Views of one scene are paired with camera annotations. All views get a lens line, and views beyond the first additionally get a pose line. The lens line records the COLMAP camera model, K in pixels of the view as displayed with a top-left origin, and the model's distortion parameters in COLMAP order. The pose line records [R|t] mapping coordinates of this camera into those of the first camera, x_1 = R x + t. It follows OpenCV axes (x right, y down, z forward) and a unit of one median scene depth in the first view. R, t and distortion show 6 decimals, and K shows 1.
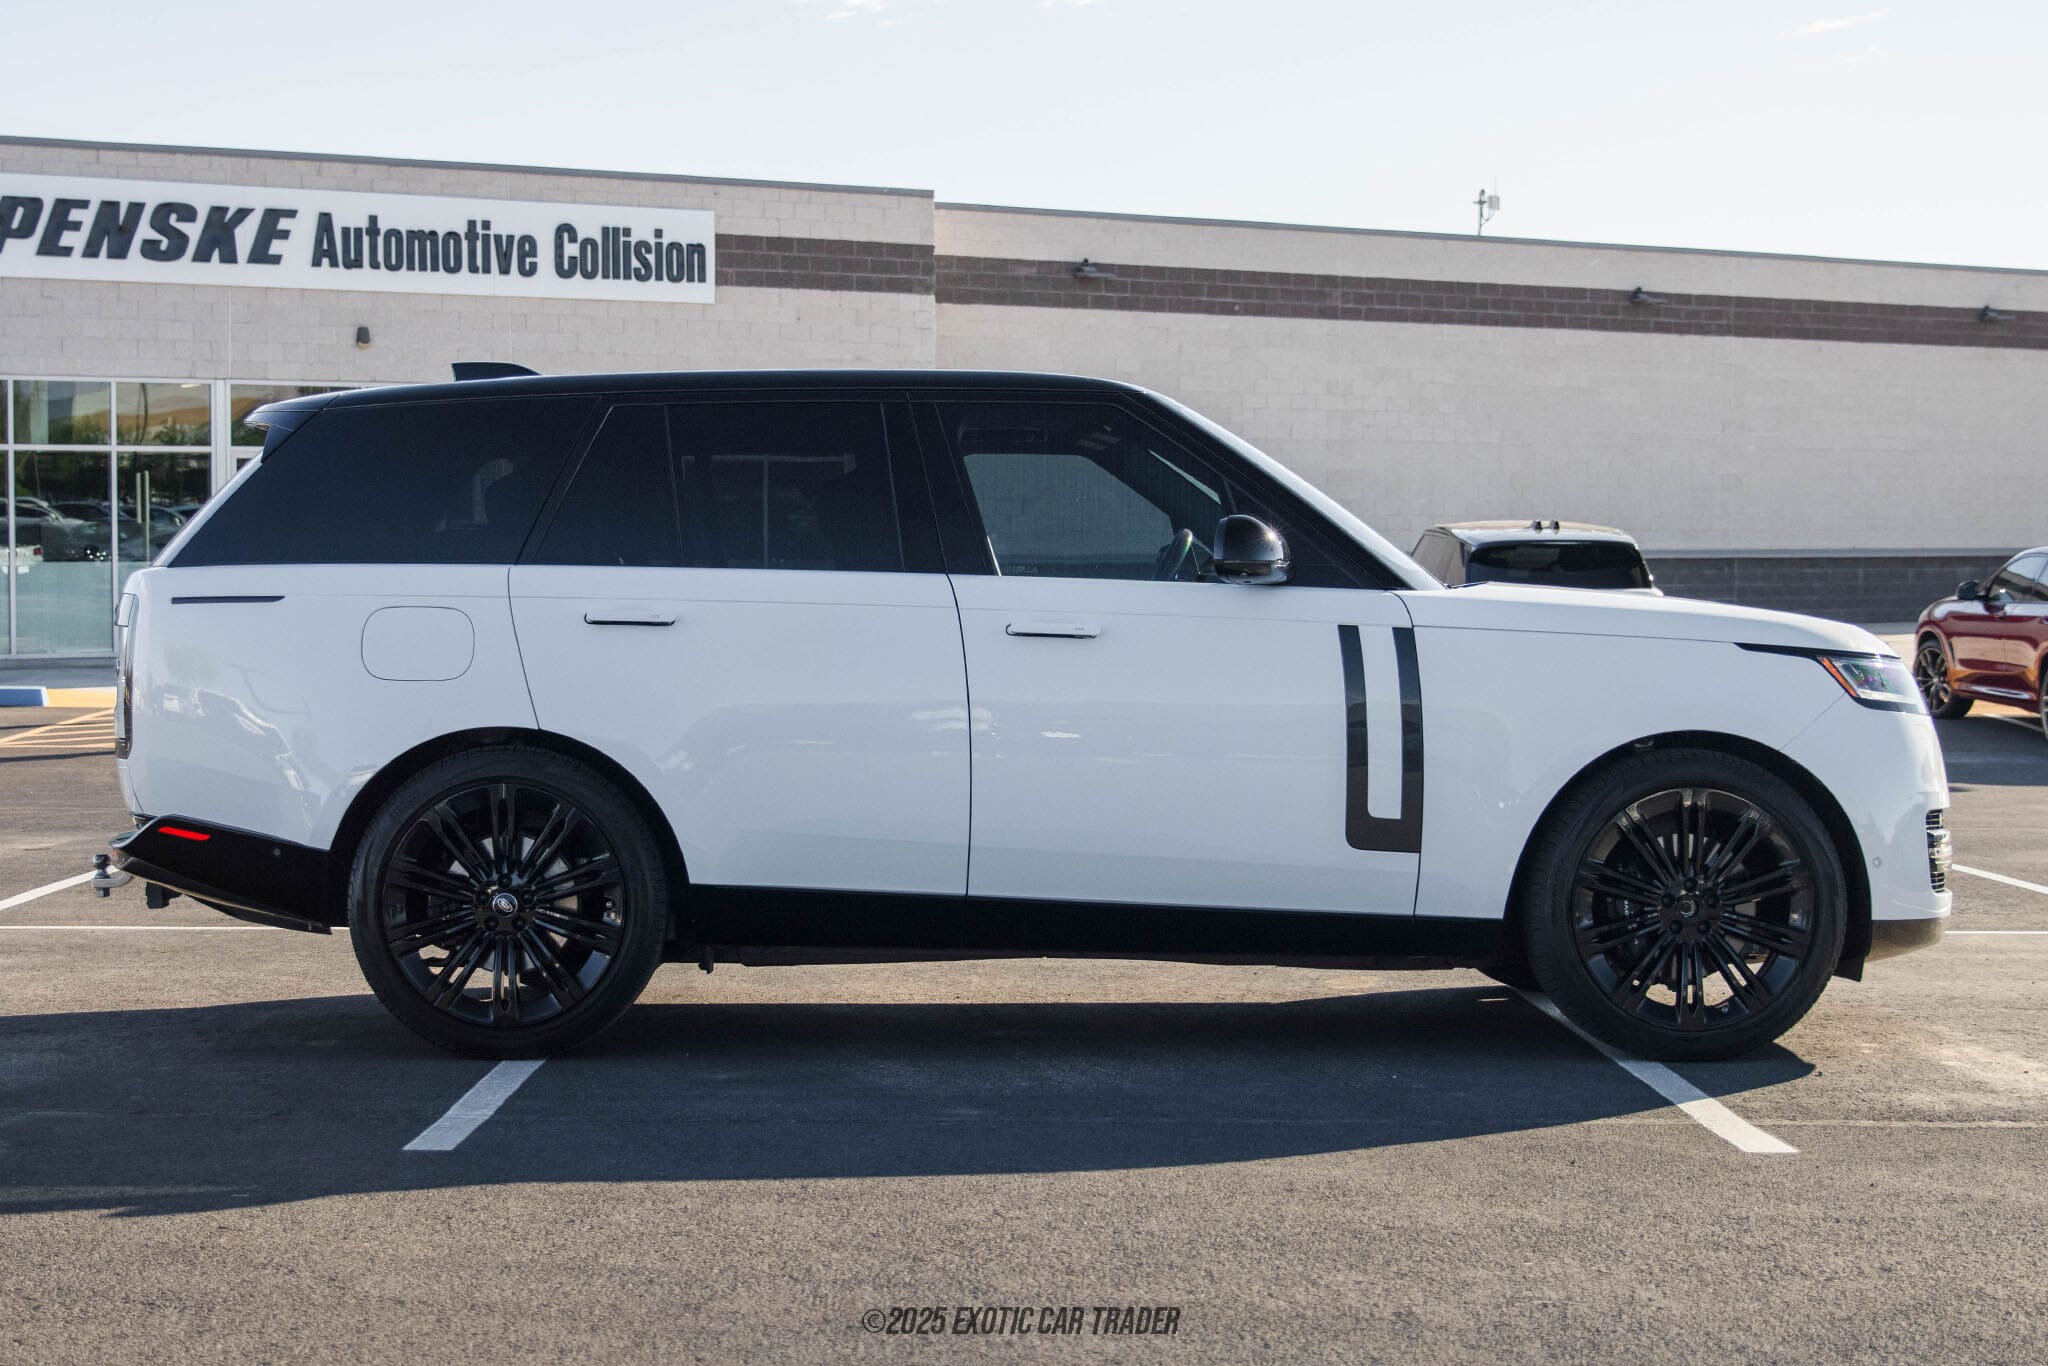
lens RADIAL K [[2687.1, 0, 1024.0], [0, 2687.1, 683.0], [0, 0, 1]] dist [-0.101464, 0.051694]
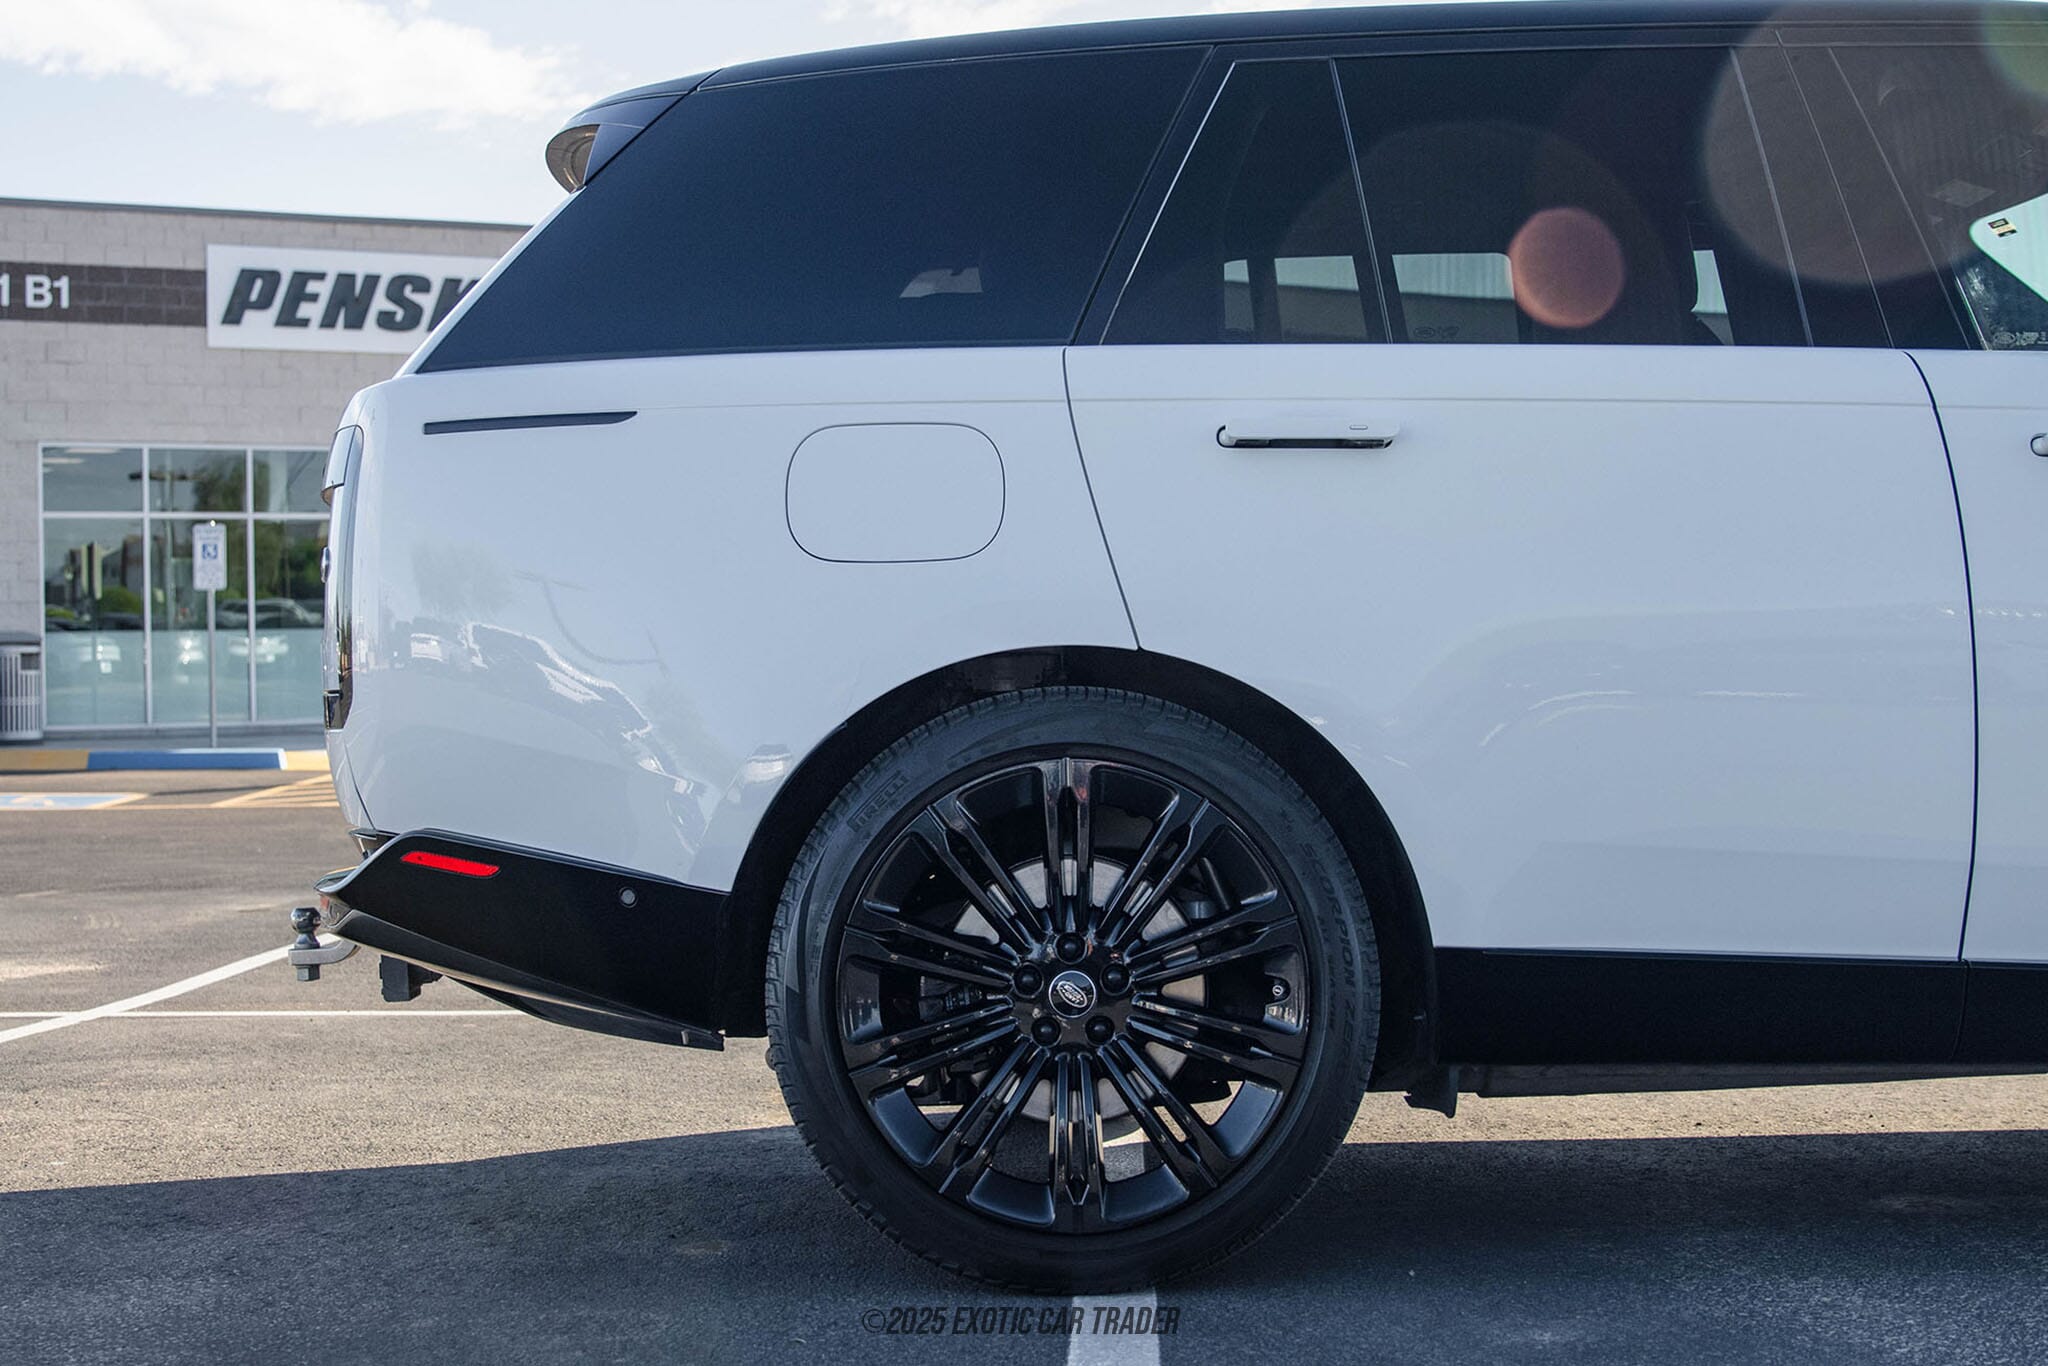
lens RADIAL K [[2355.8, 0, 1024.0], [0, 2355.8, 683.0], [0, 0, 1]] dist [-0.096042, -0.007550]
pose [[0.998533, -0.015649, -0.051830, -0.172133], [0.013863, 0.999303, -0.034651, 0.037312], [0.052336, 0.033881, 0.998055, 0.524944]]
